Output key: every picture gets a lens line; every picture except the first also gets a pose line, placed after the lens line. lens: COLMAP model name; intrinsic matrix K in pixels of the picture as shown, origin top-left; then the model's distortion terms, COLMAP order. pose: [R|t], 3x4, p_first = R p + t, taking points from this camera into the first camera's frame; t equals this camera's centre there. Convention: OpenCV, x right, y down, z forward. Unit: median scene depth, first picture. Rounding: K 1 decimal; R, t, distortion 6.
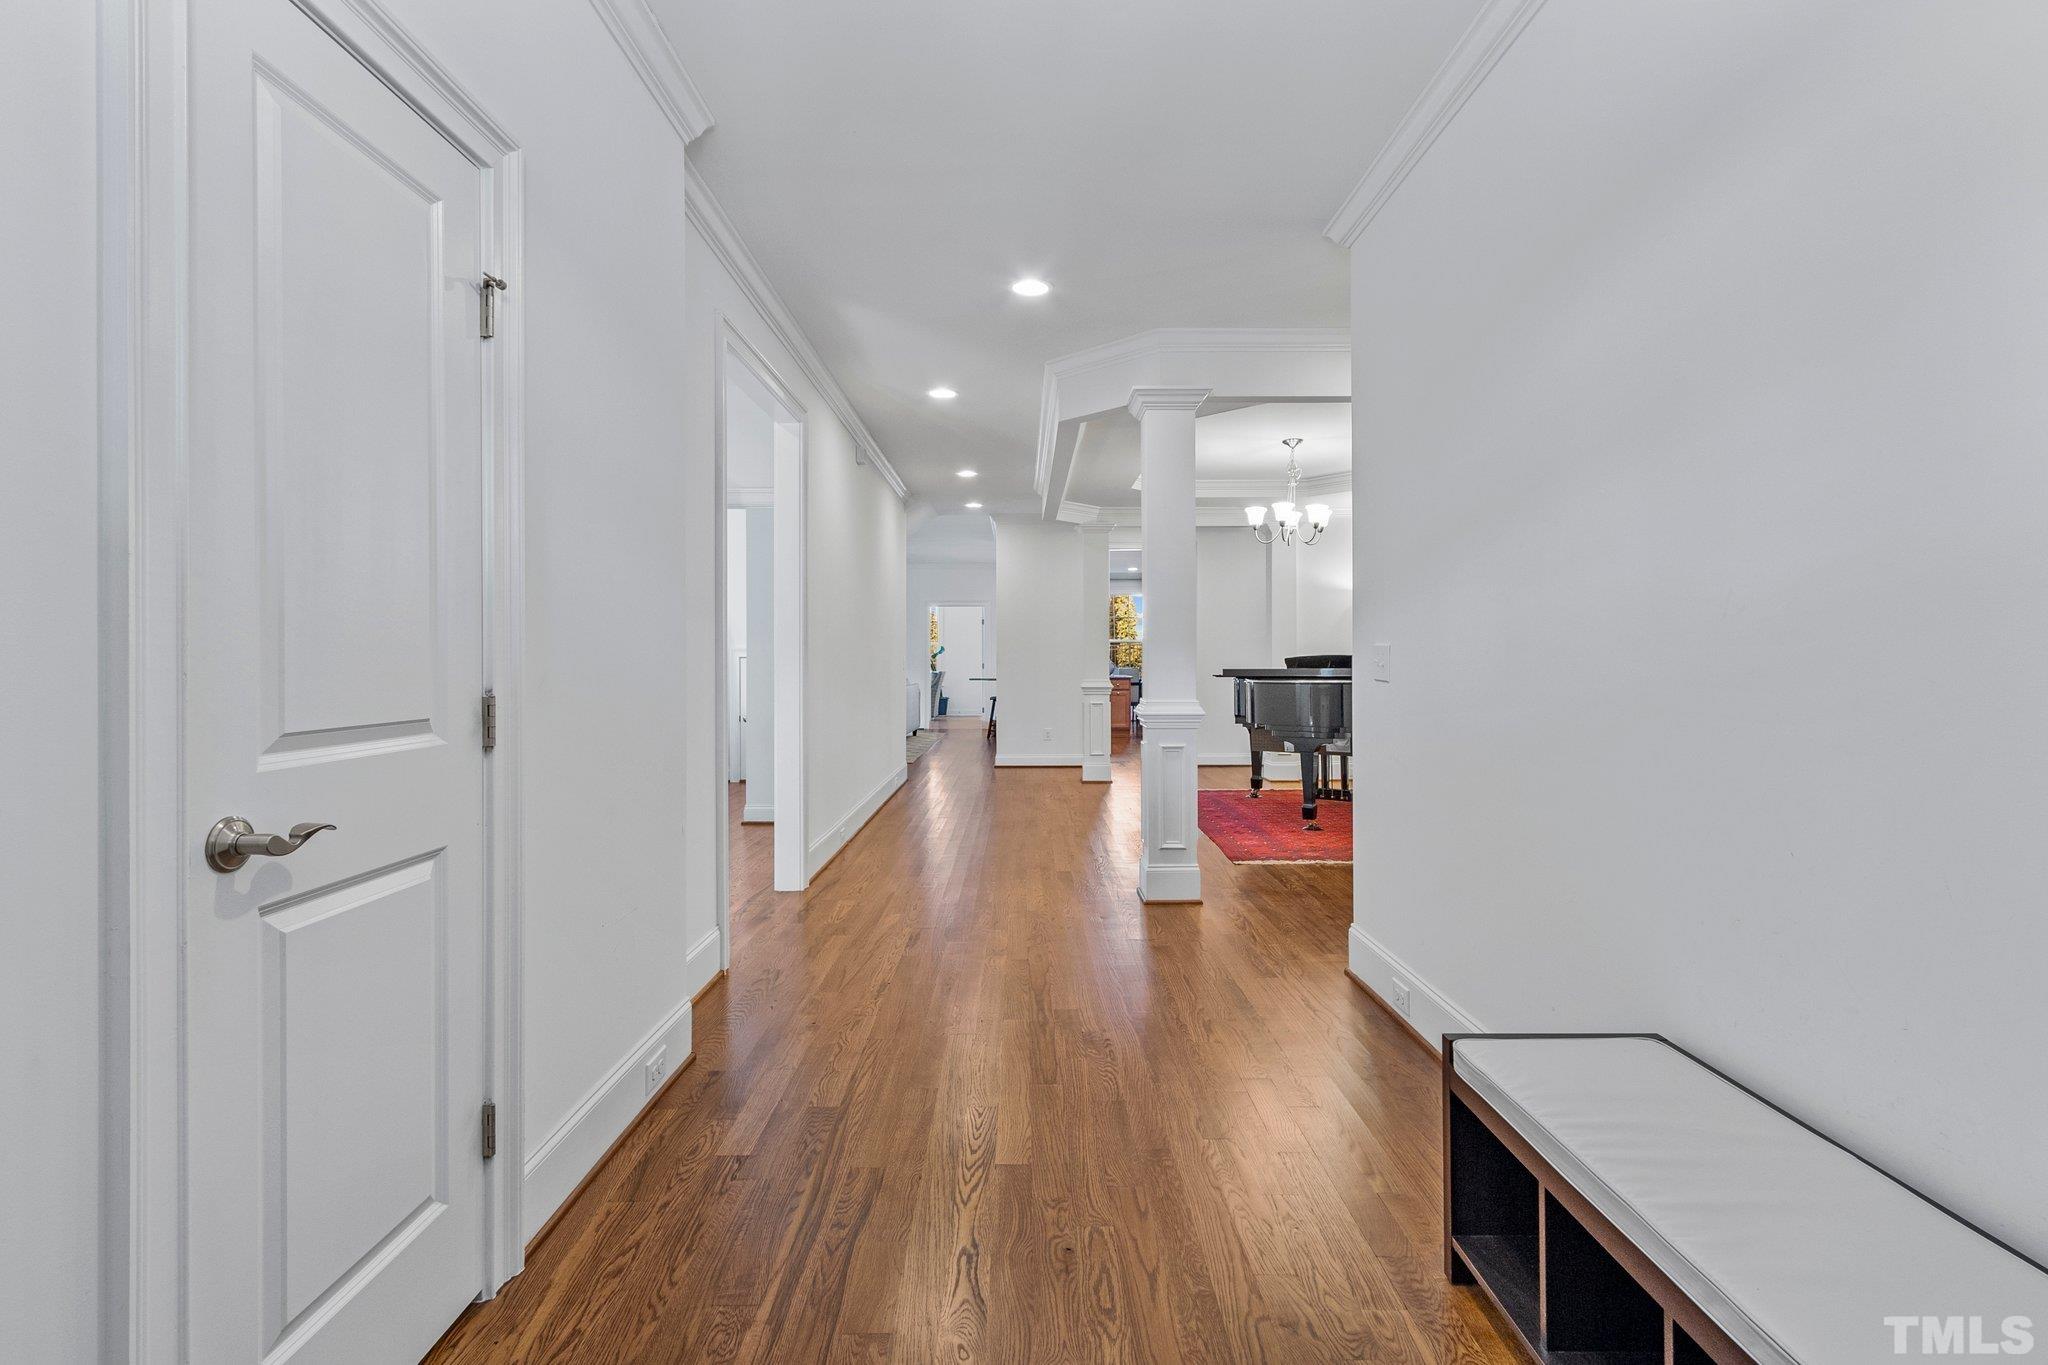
lens RADIAL K [[948.8, 0, 1019.5], [0, 948.8, 667.4], [0, 0, 1]] dist [0.003495, -0.000535]
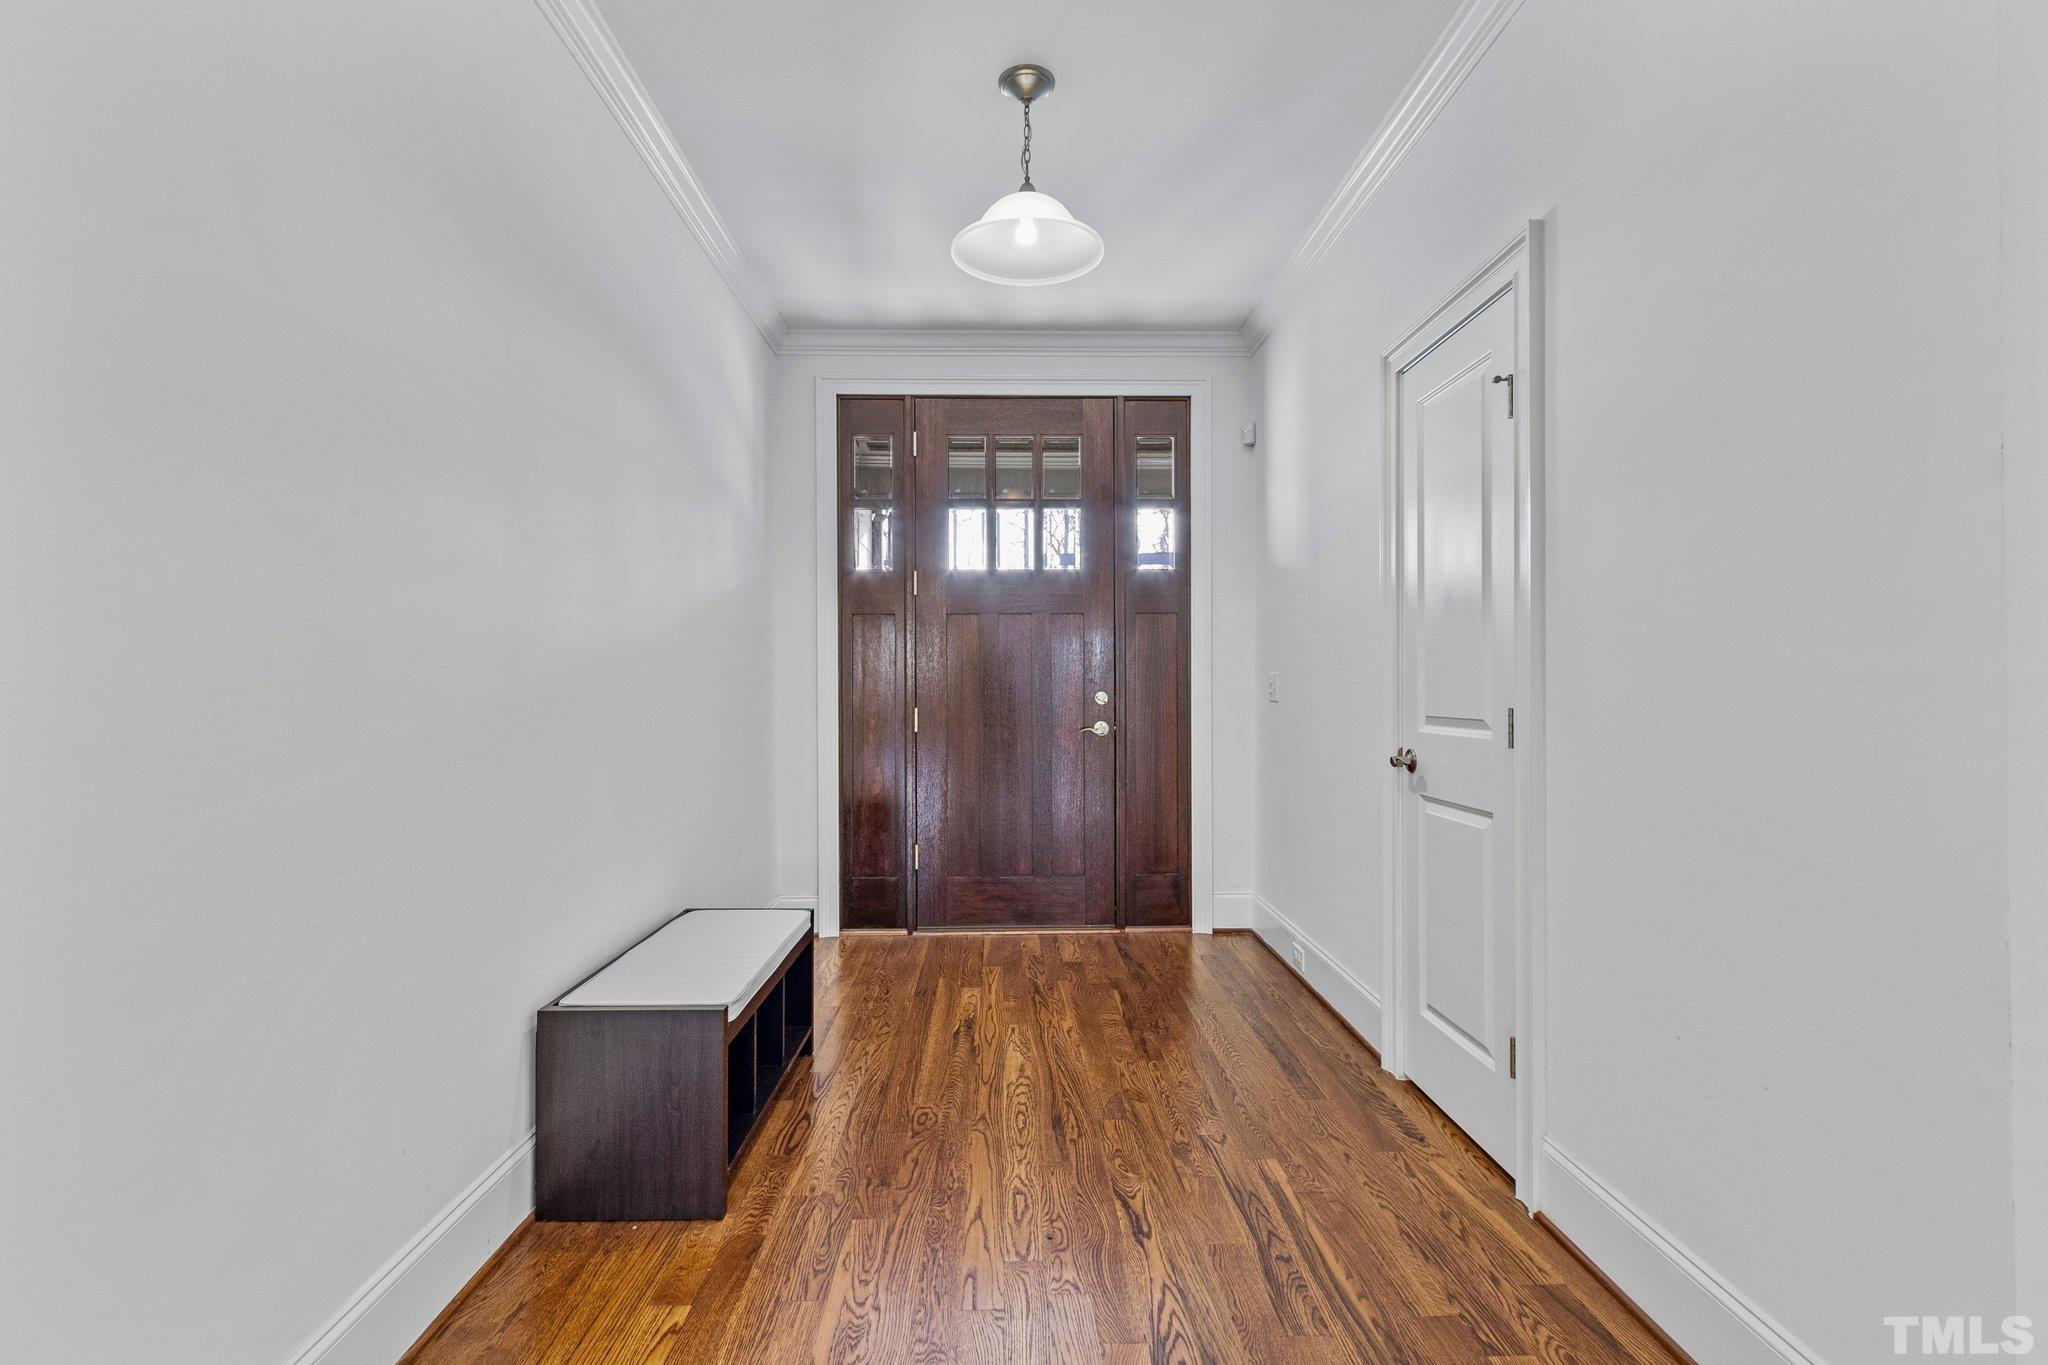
lens RADIAL K [[948.8, 0, 1013.8], [0, 948.8, 681.9], [0, 0, 1]] dist [0.003495, -0.000535]
pose [[-0.999853, 0.007966, -0.015191, 0.103511], [0.007963, 0.999968, 0.000243, -0.009310], [0.015193, 0.000122, -0.999885, 2.065375]]
